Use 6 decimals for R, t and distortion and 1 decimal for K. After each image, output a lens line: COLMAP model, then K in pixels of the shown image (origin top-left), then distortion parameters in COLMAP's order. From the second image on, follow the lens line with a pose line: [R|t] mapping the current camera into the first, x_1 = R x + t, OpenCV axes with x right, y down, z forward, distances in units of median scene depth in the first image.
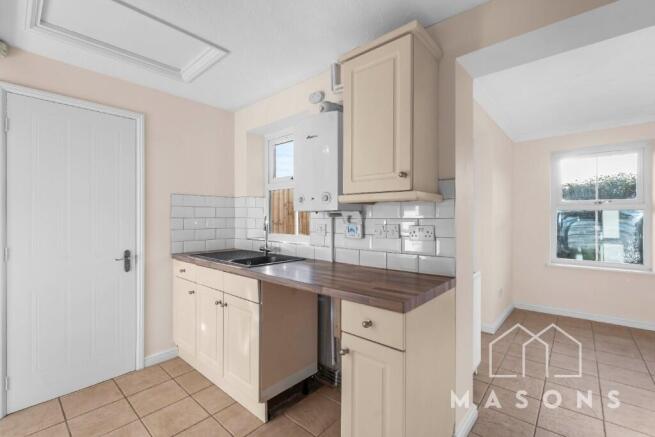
lens RADIAL K [[288.0, 0, 327.2], [0, 288.0, 218.0], [0, 0, 1]] dist [-0.004520, -0.000110]
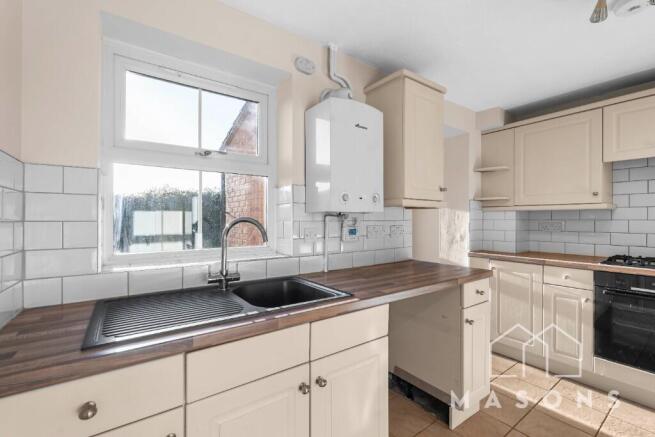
lens RADIAL K [[288.0, 0, 327.8], [0, 288.0, 219.5], [0, 0, 1]] dist [-0.004520, -0.000110]
pose [[0.224434, 0.005125, 0.974476, -0.867009], [0.005213, 0.999966, -0.006459, 0.002567], [-0.974475, 0.006530, 0.224400, 0.849176]]
